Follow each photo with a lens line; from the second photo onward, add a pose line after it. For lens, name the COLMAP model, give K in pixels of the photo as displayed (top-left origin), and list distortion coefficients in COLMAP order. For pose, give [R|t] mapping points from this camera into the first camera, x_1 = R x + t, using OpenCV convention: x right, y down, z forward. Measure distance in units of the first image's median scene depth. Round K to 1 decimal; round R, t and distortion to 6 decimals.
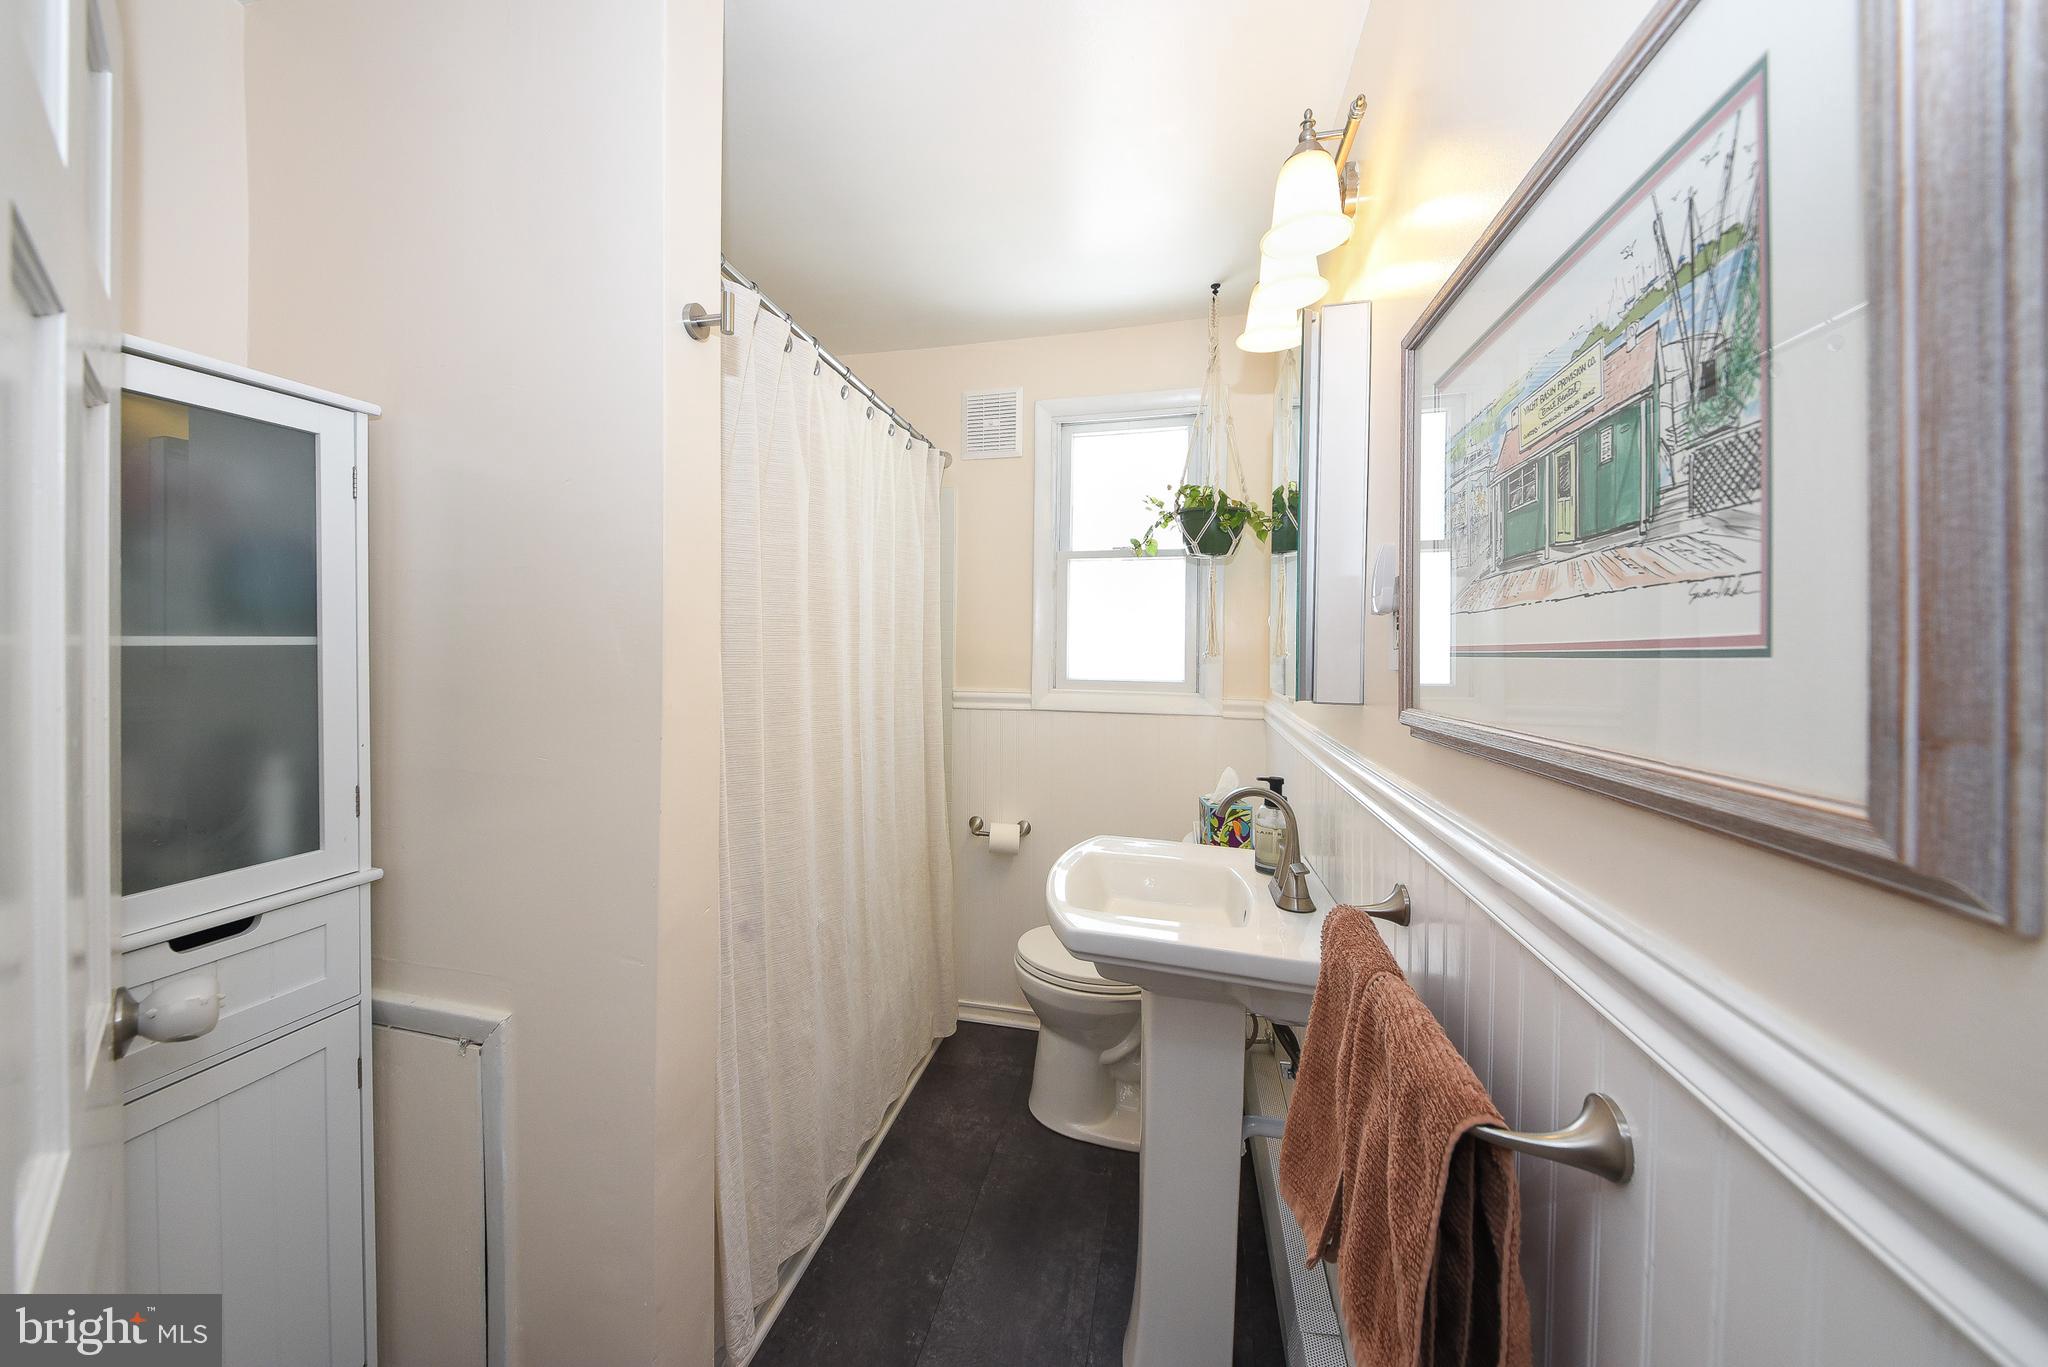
lens RADIAL K [[776.8, 0, 1027.1], [0, 776.8, 613.7], [0, 0, 1]] dist [0.024852, -0.000327]
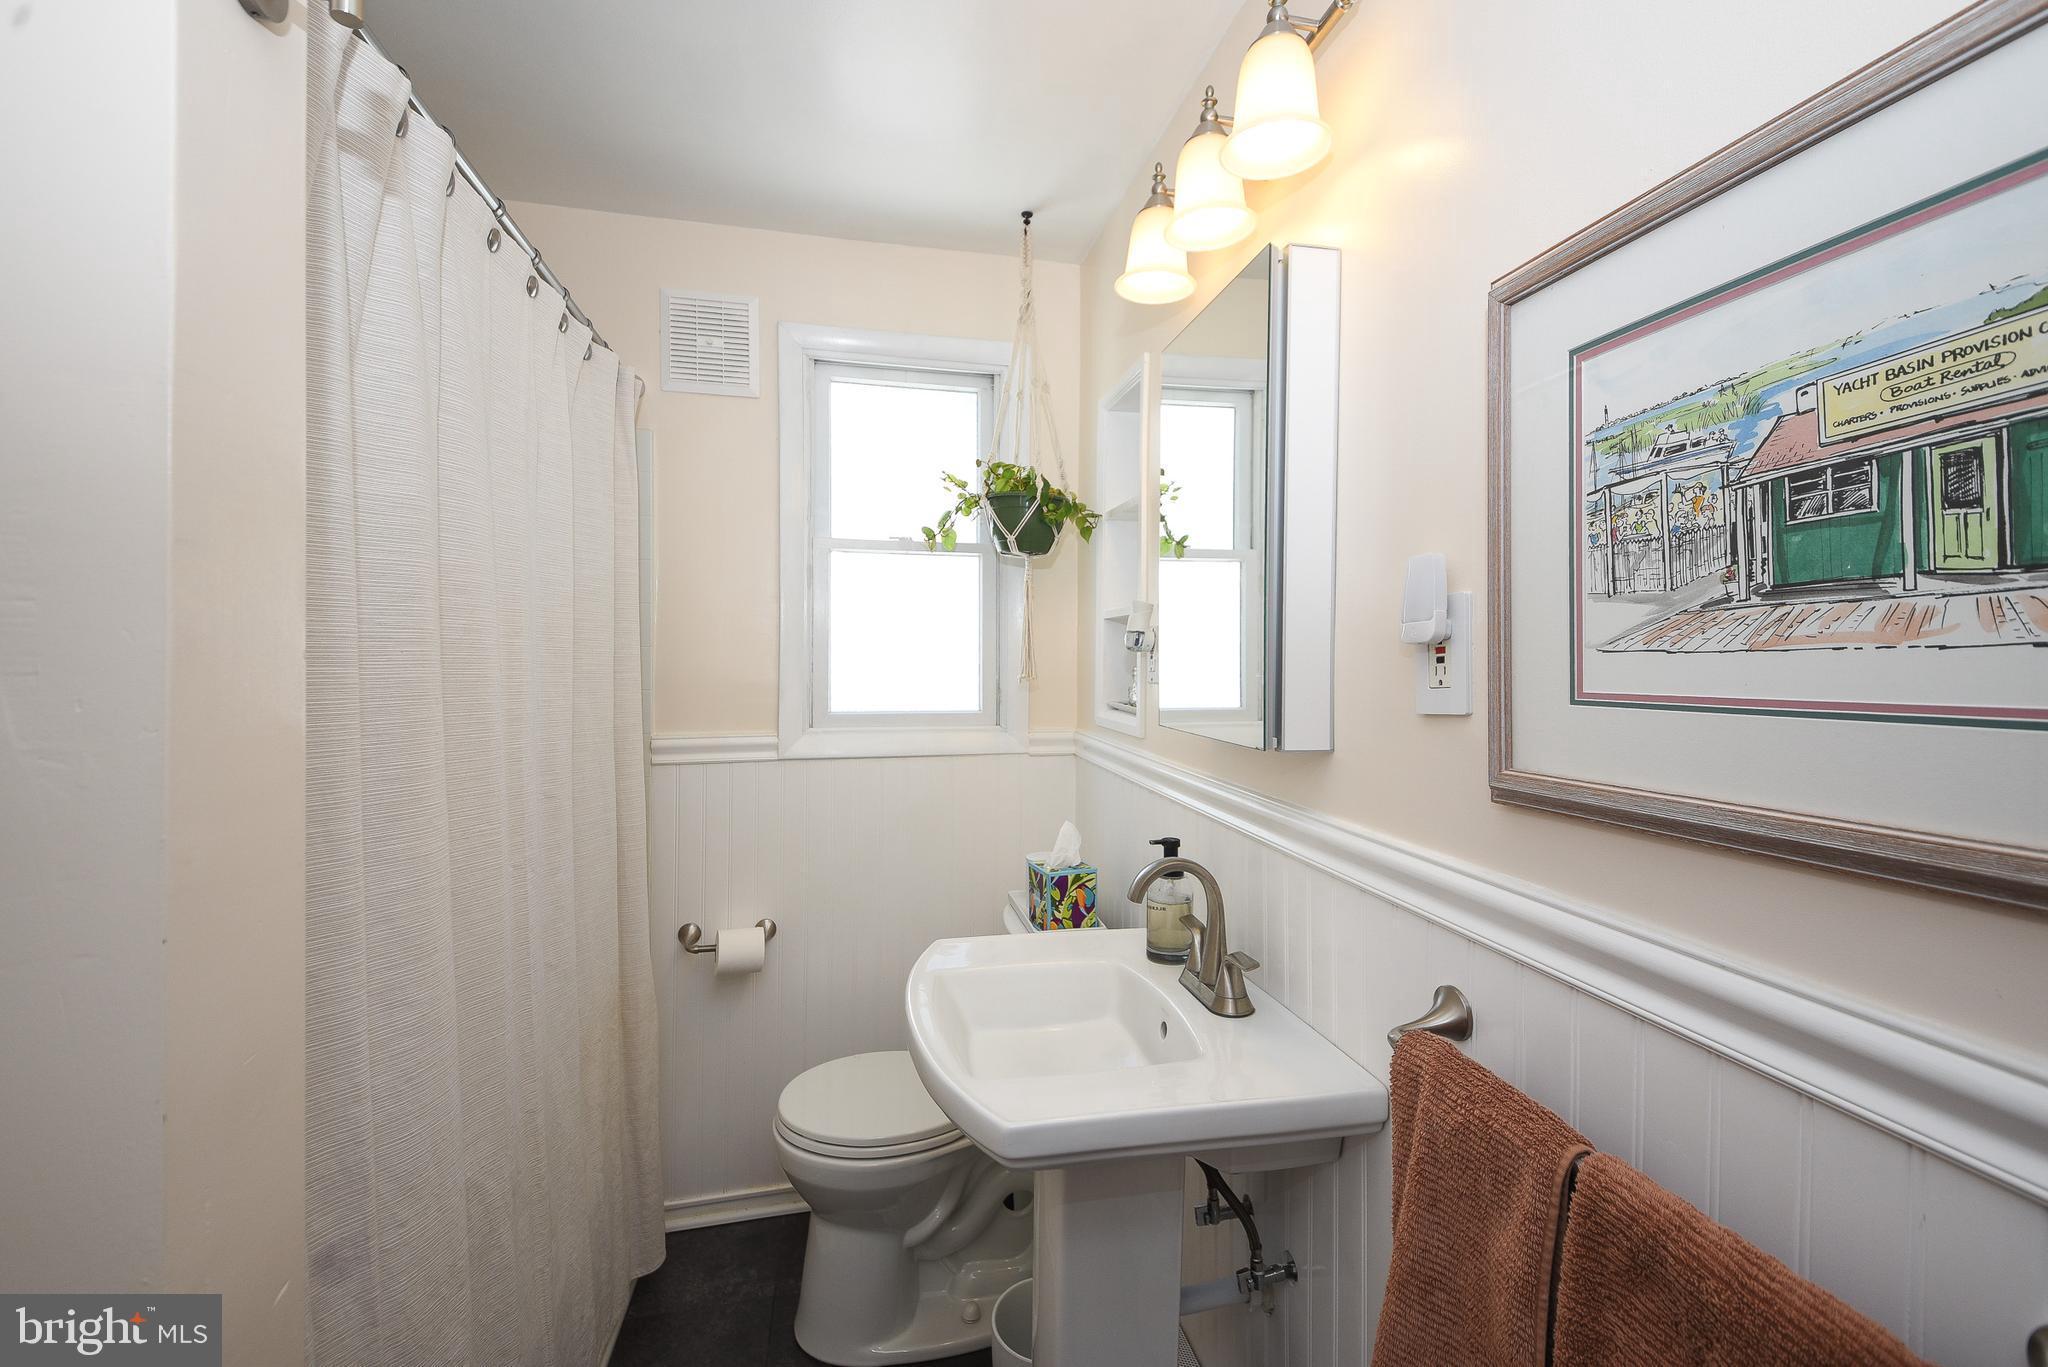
lens RADIAL K [[877.5, 0, 1101.1], [0, 877.5, 634.6], [0, 0, 1]] dist [0.066753, -0.047496]
pose [[0.888680, 0.007689, 0.458463, -0.109842], [-0.016602, 0.999743, 0.015414, -0.007692], [-0.458227, -0.021309, 0.888580, 0.163220]]
